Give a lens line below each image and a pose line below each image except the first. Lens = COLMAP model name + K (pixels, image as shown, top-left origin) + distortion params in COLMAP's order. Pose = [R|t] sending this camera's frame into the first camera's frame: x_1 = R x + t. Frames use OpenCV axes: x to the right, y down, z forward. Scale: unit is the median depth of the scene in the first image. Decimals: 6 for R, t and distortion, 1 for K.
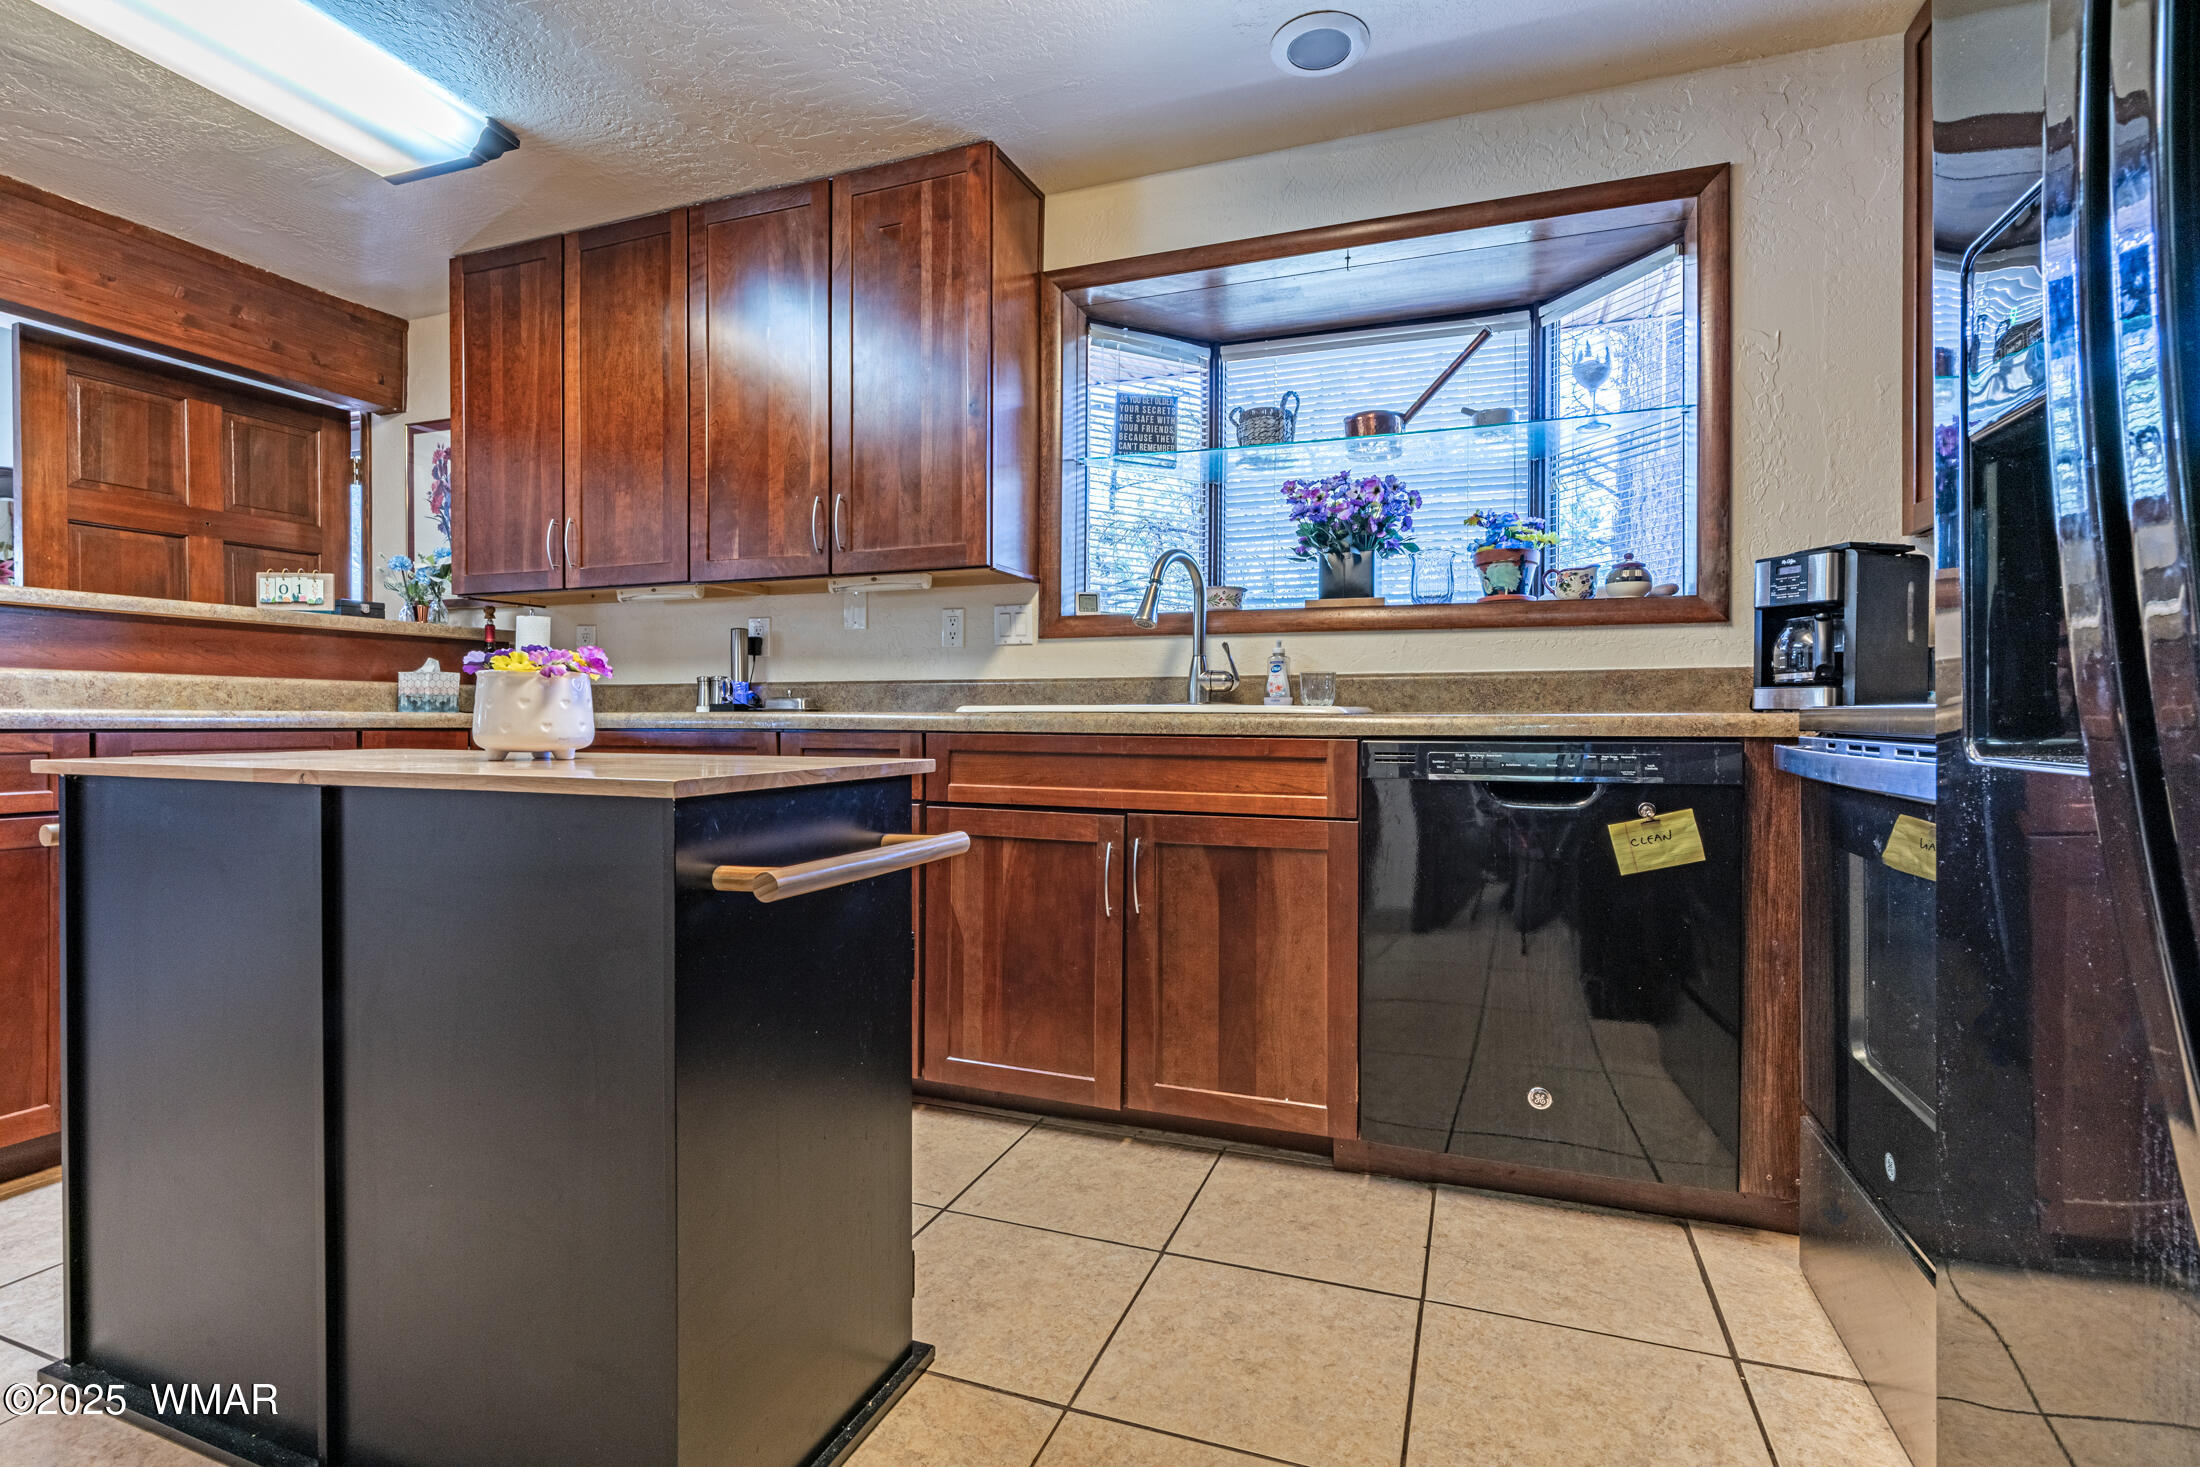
lens RADIAL K [[1014.7, 0, 1100.3], [0, 1014.7, 712.6], [0, 0, 1]] dist [-0.004630, 0.001919]
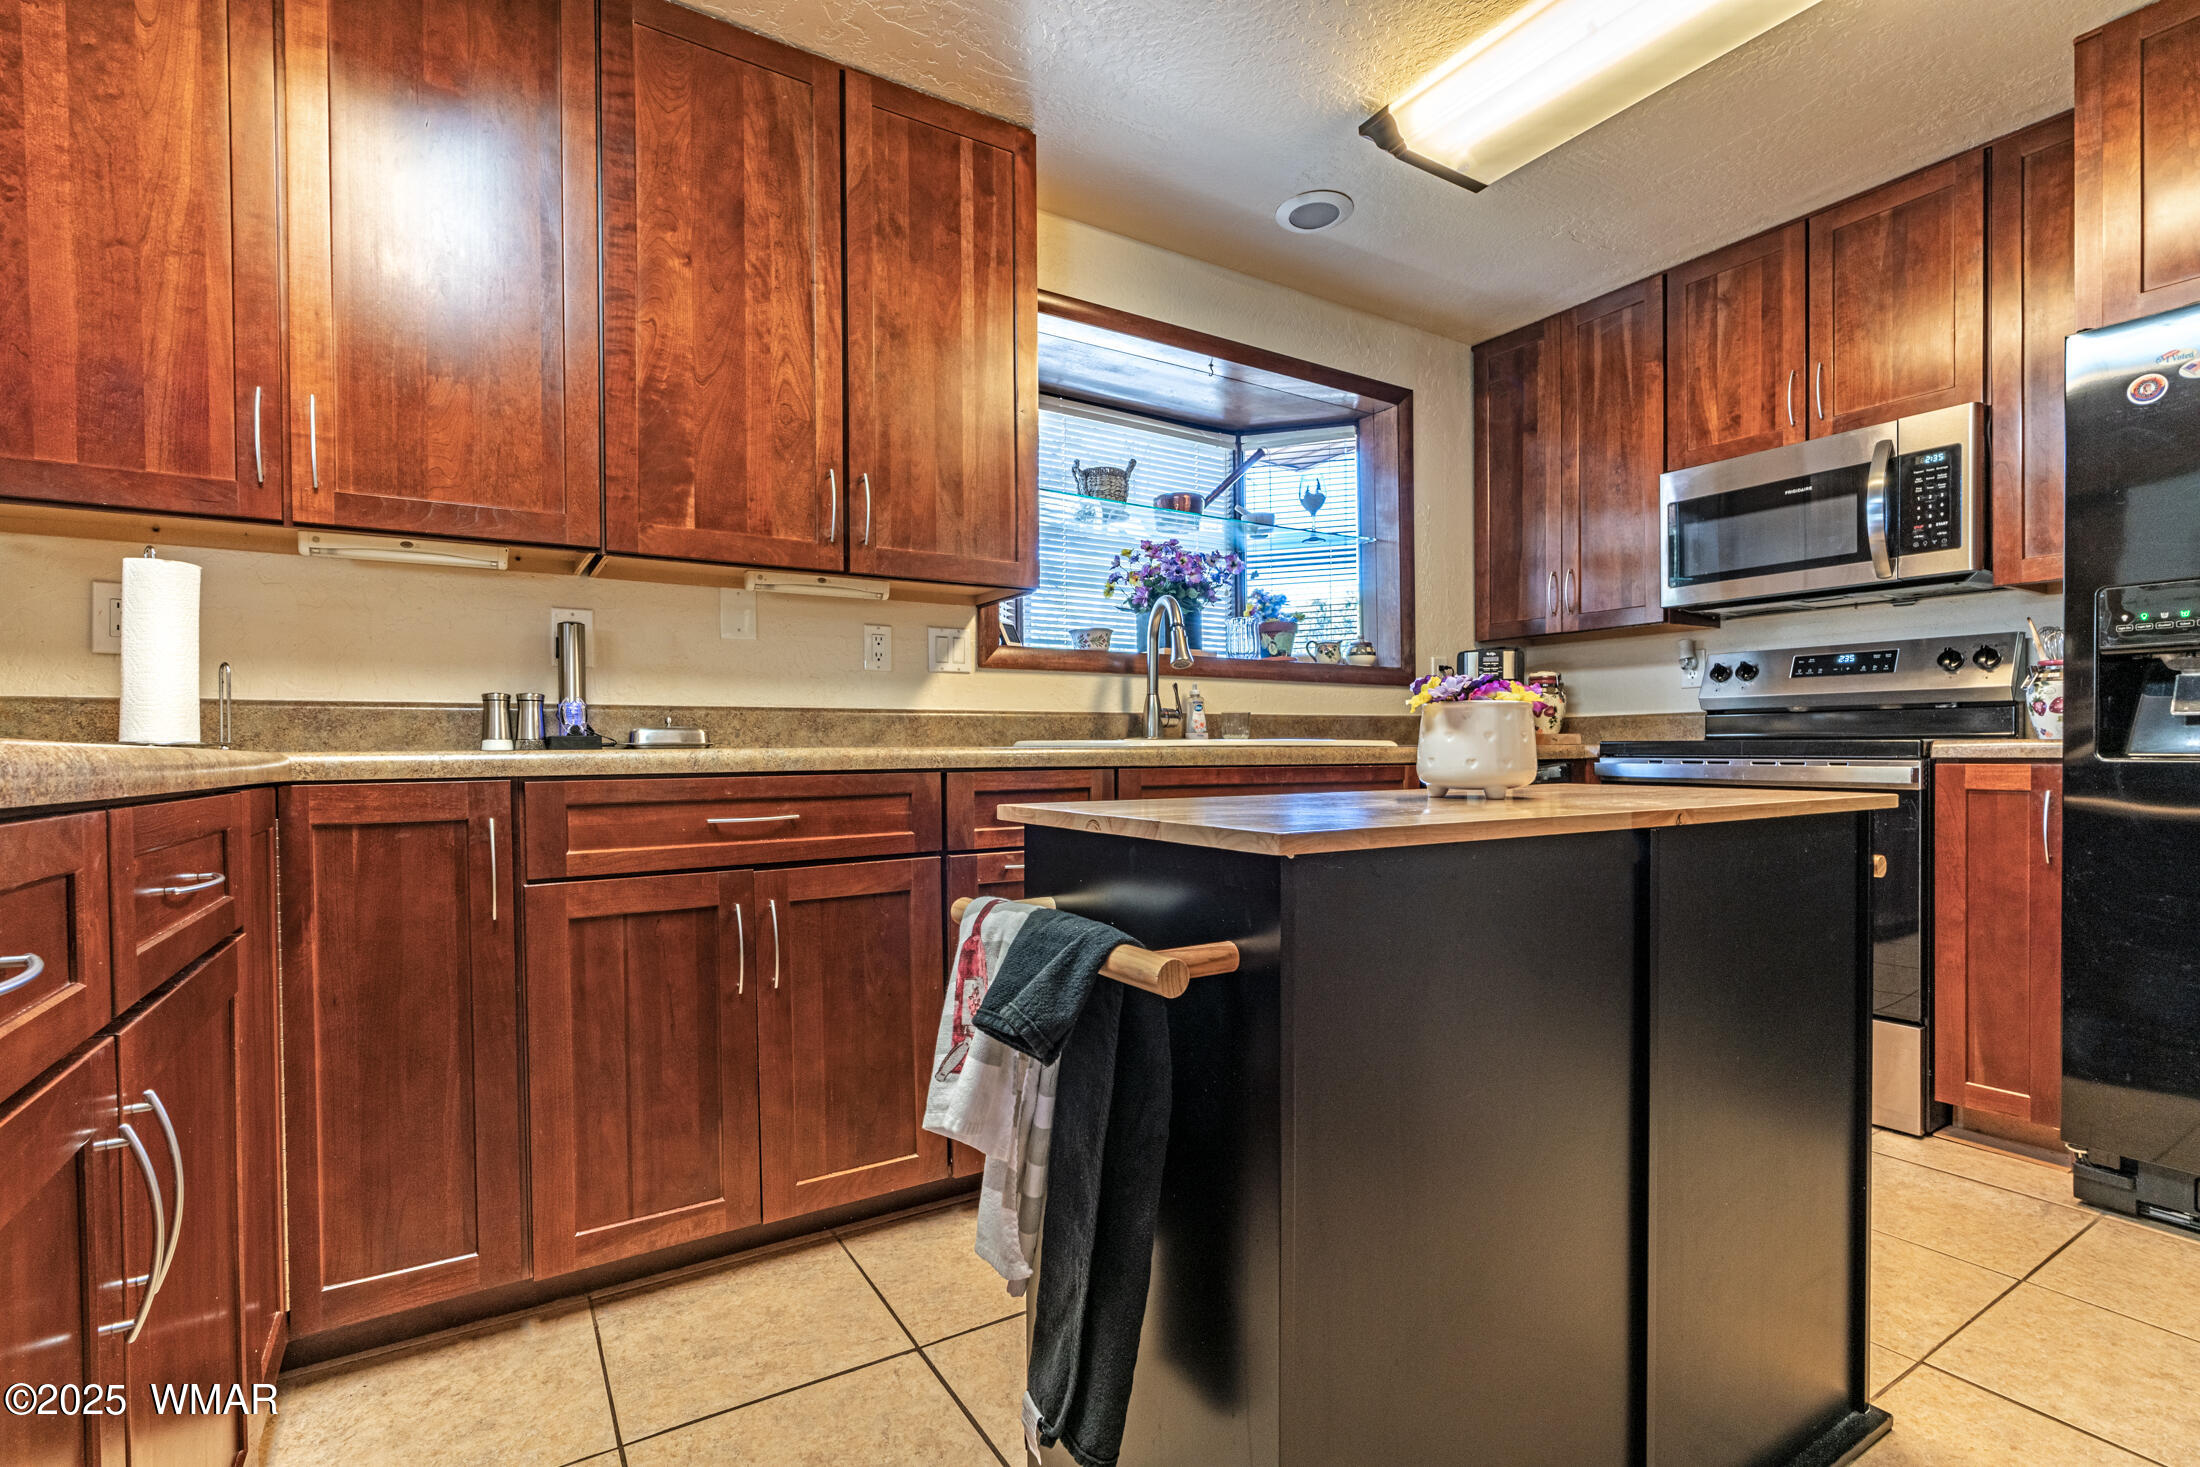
lens RADIAL K [[1030.2, 0, 1067.0], [0, 1030.2, 746.8], [0, 0, 1]] dist [-0.003184, 0.000447]
pose [[0.614608, -0.003059, 0.788827, -0.798763], [0.004619, 0.999989, 0.000279, -0.000407], [-0.788820, 0.003472, 0.614615, 0.379997]]
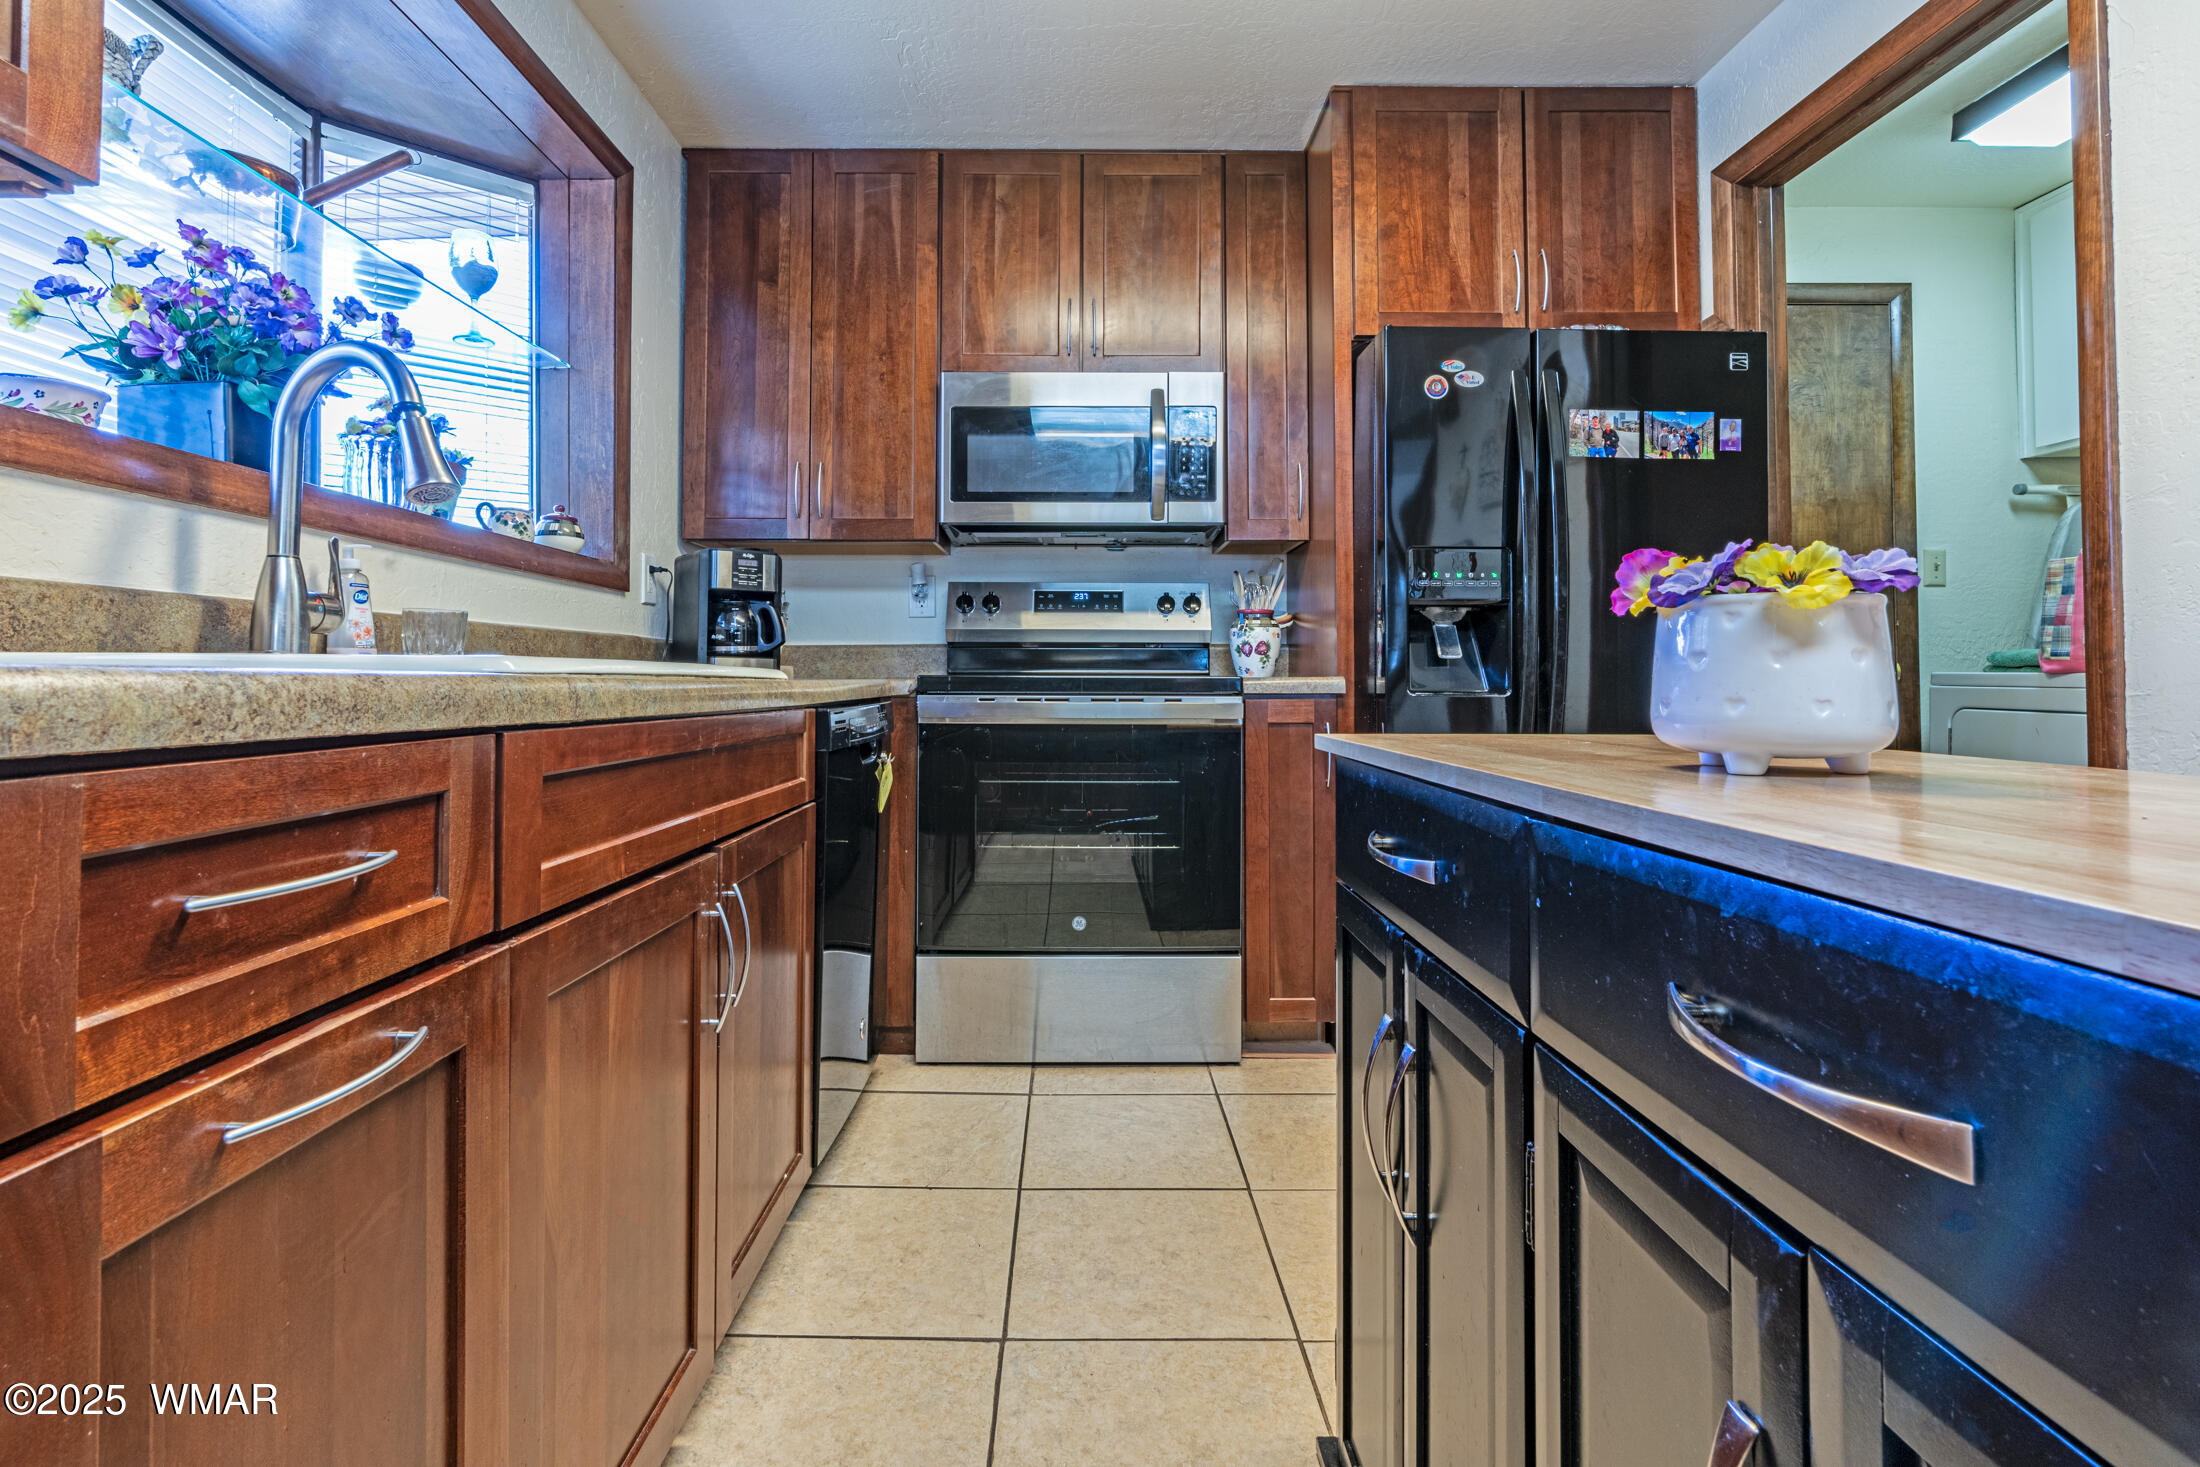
lens RADIAL K [[1036.5, 0, 1105.7], [0, 1036.5, 650.9], [0, 0, 1]] dist [-0.011214, 0.000169]
pose [[-0.373311, 0.025871, 0.927345, -0.479600], [-0.002732, 0.999576, -0.028986, 0.001693], [-0.927702, -0.013355, -0.373082, 0.790661]]
